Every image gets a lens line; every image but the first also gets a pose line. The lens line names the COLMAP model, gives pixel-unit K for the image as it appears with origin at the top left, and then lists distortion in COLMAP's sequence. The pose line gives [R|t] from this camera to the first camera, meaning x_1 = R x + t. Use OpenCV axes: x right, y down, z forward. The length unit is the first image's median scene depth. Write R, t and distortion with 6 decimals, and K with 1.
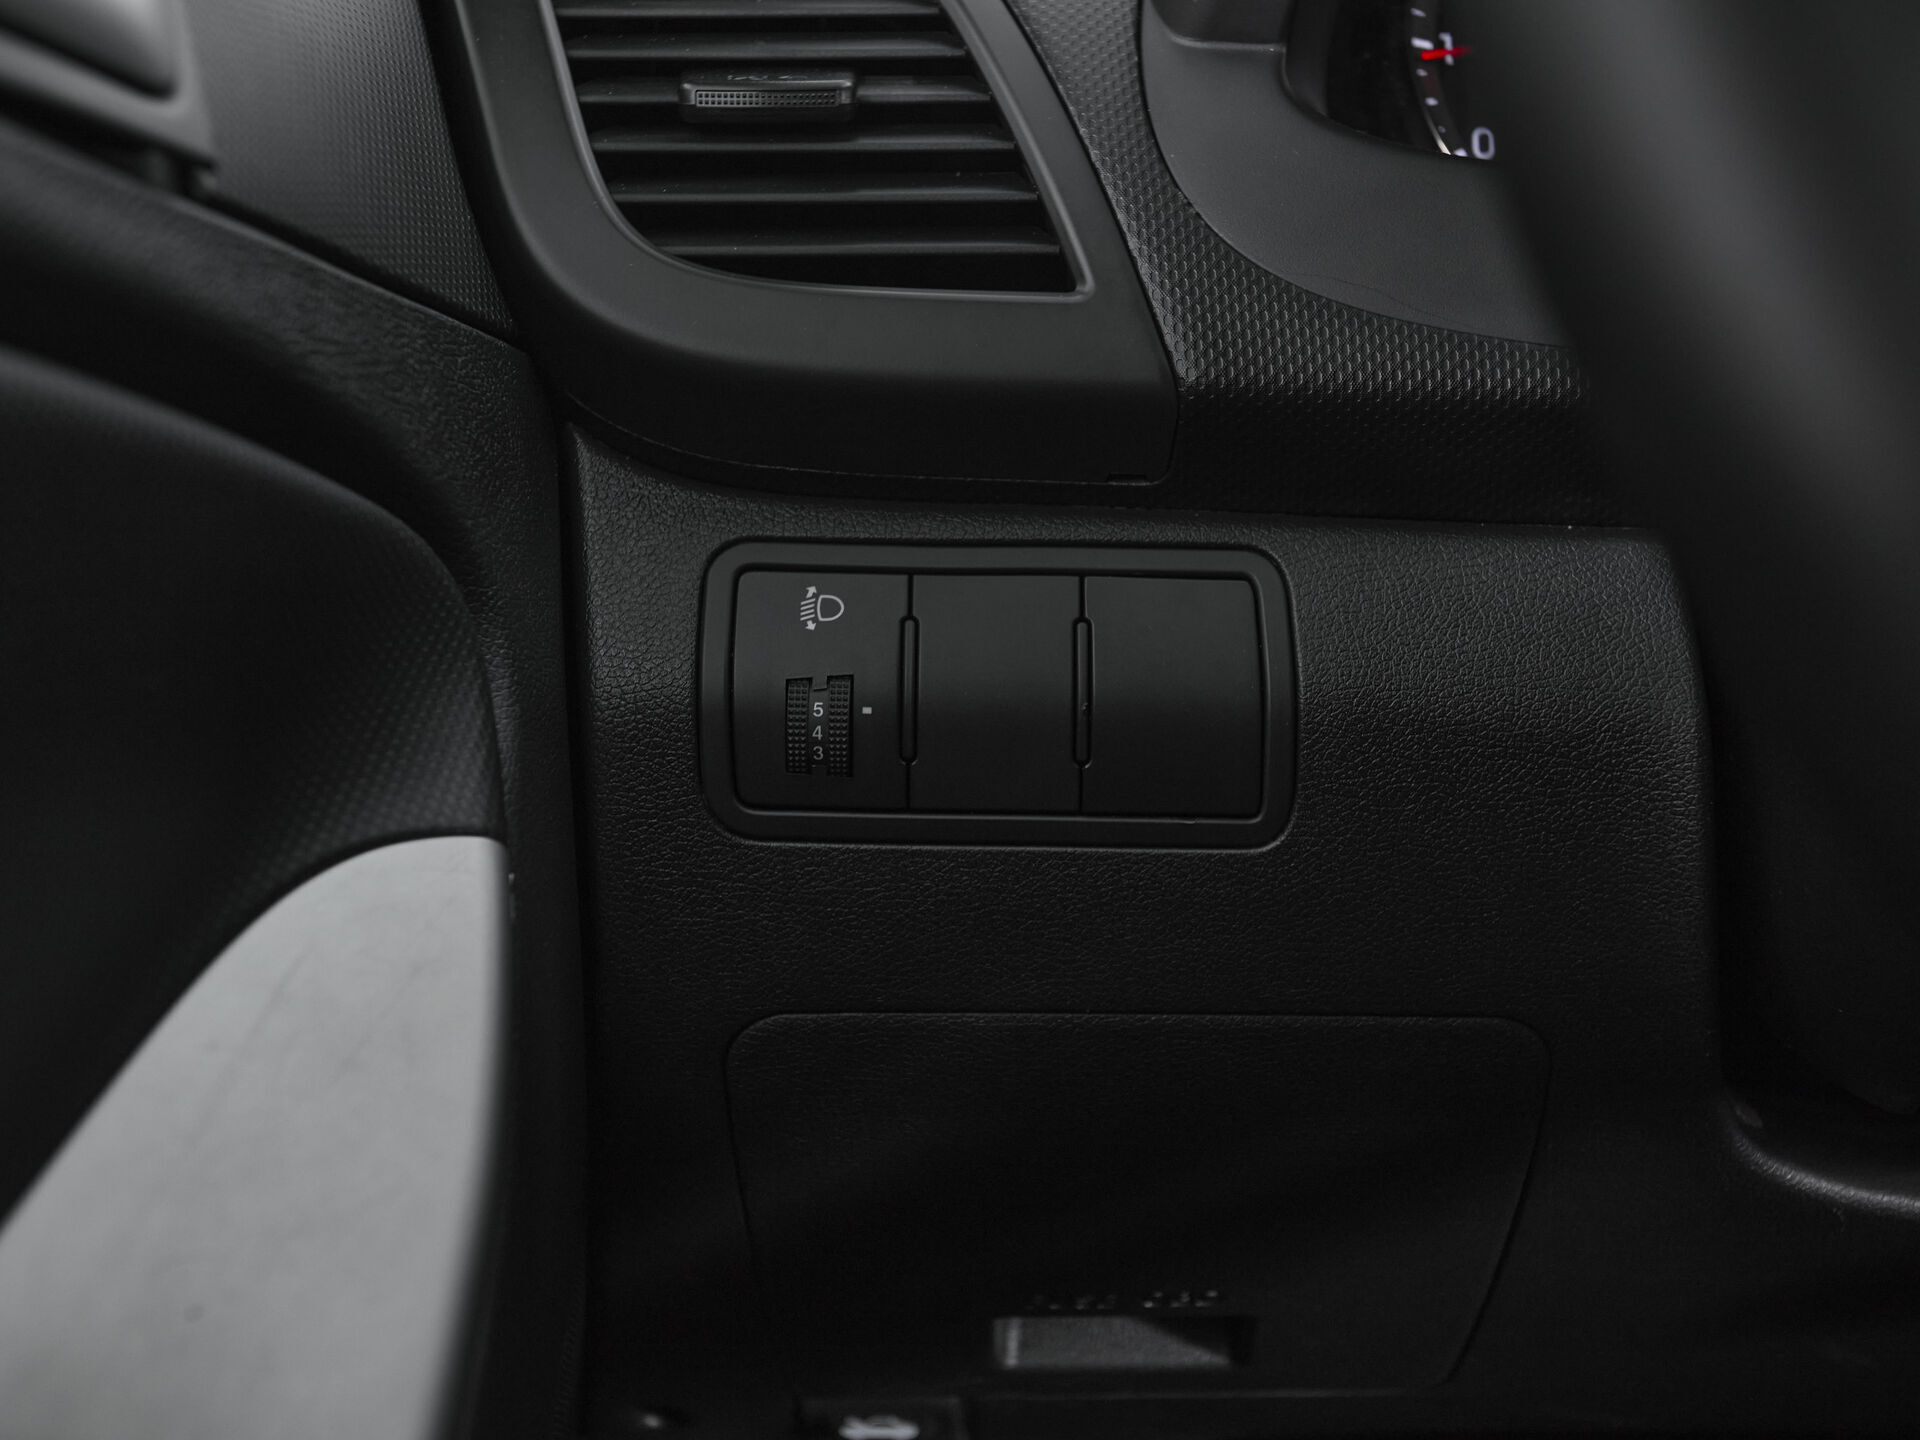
lens RADIAL K [[2365.0, 0, 960.0], [0, 2365.0, 720.0], [0, 0, 1]] dist [0.009512, 0.033101]
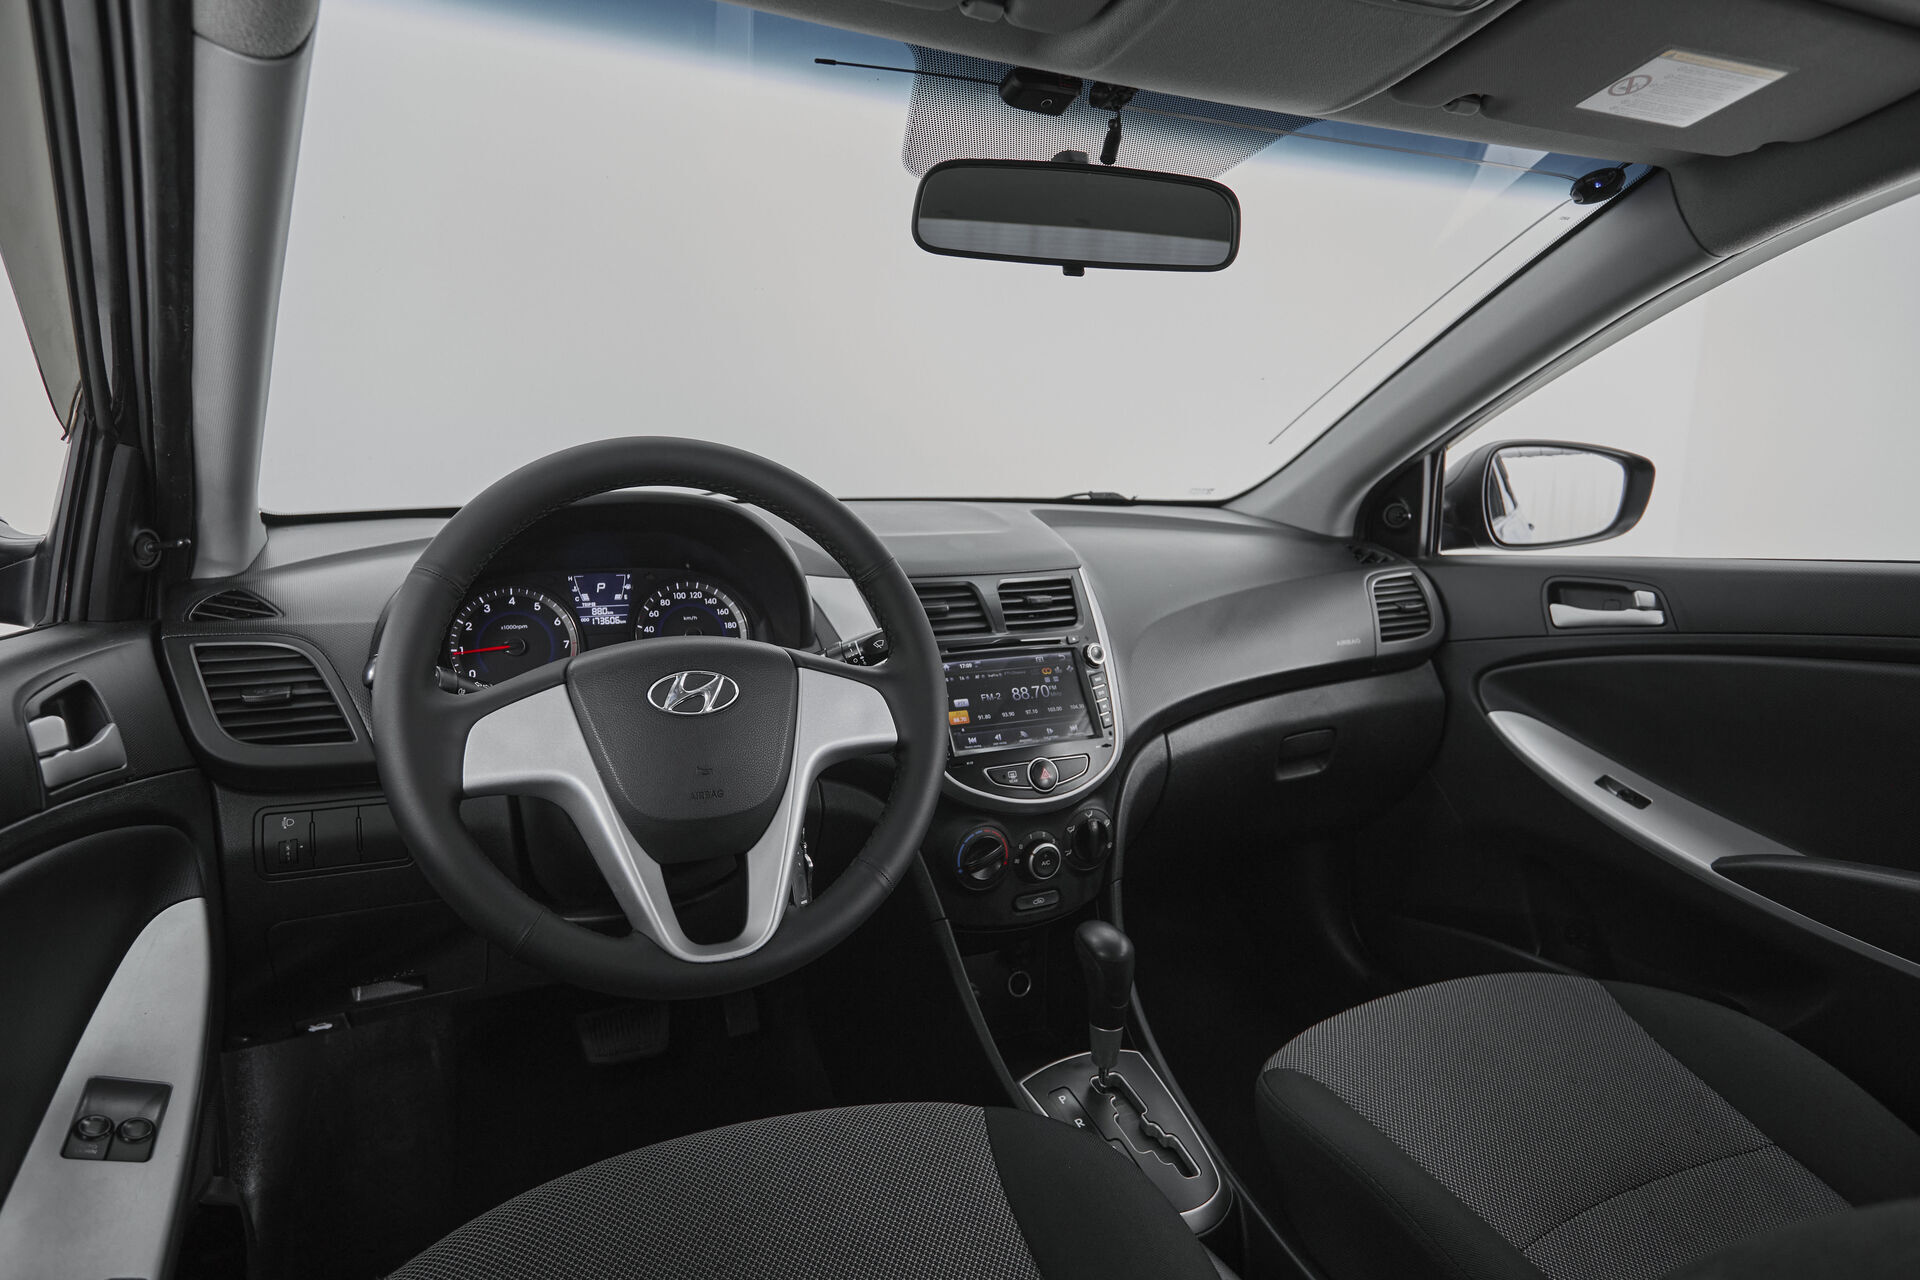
lens RADIAL K [[1073.5, 0, 903.4], [0, 1073.5, 635.9], [0, 0, 1]] dist [0.020313, -0.000143]
pose [[0.898399, -0.047433, 0.436611, 0.095506], [0.063366, 0.997748, -0.021991, -0.256196], [-0.434585, 0.047424, 0.899382, -1.148142]]
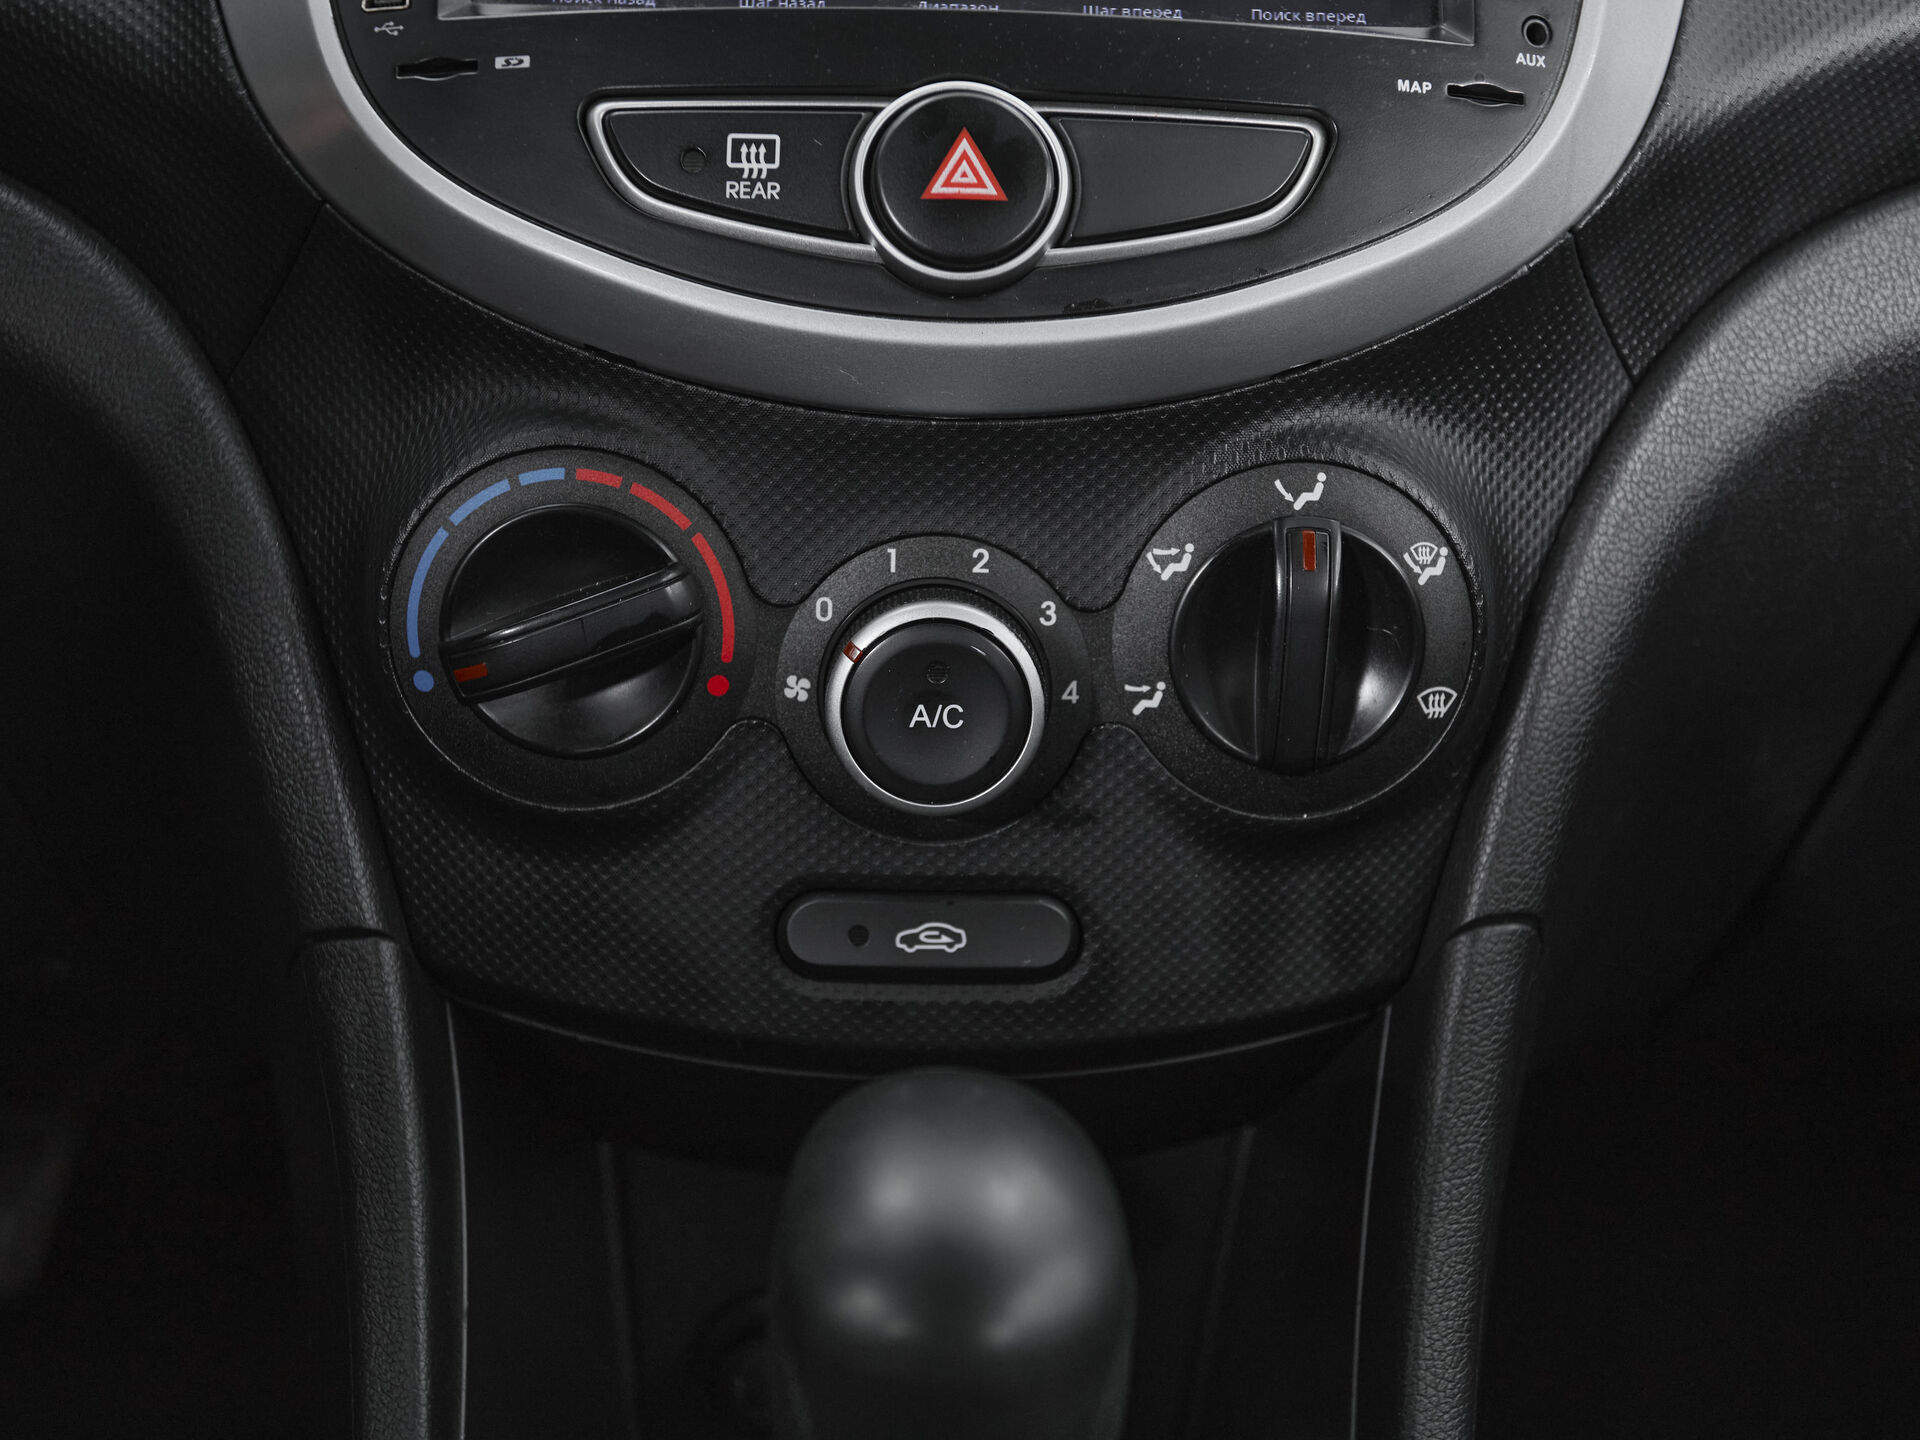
lens RADIAL K [[2365.0, 0, 960.0], [0, 2365.0, 720.0], [0, 0, 1]] dist [0.009512, 0.033101]
pose [[0.998088, 0.030530, 0.053737, 1.290669], [-0.035030, 0.995773, 0.084901, 0.118818], [-0.050918, -0.086621, 0.994939, -0.060426]]
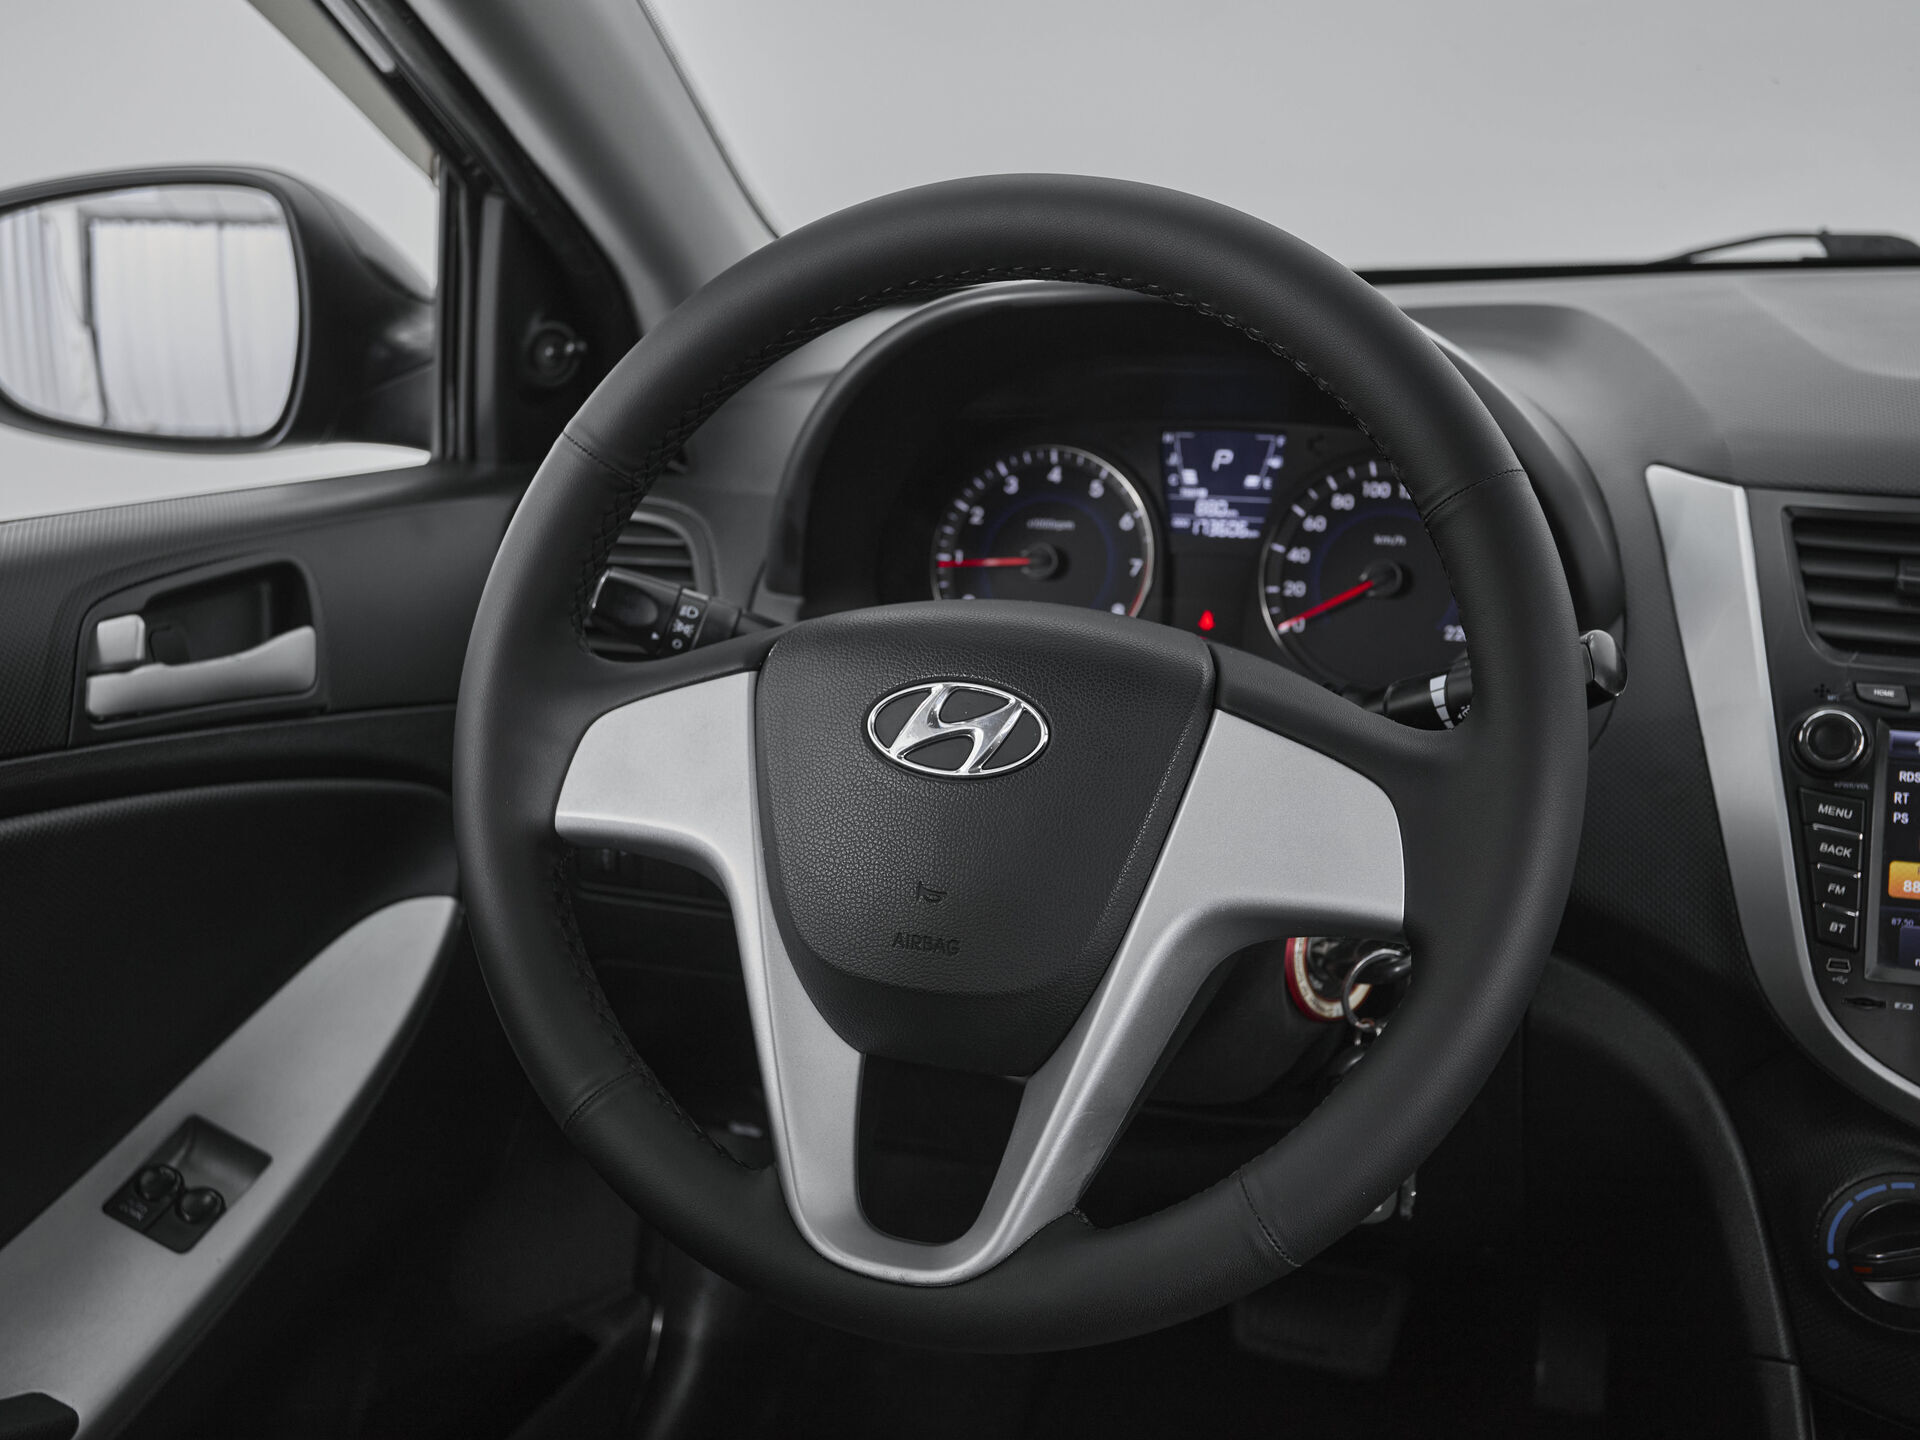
lens RADIAL K [[2032.5, 0, 960.0], [0, 2032.5, 720.0], [0, 0, 1]] dist [0.010196, 0.031341]
pose [[0.943602, 0.084252, -0.320183, 0.967215], [-0.055013, 0.993535, 0.099309, -0.375535], [0.326480, -0.076094, 0.942136, -0.937214]]
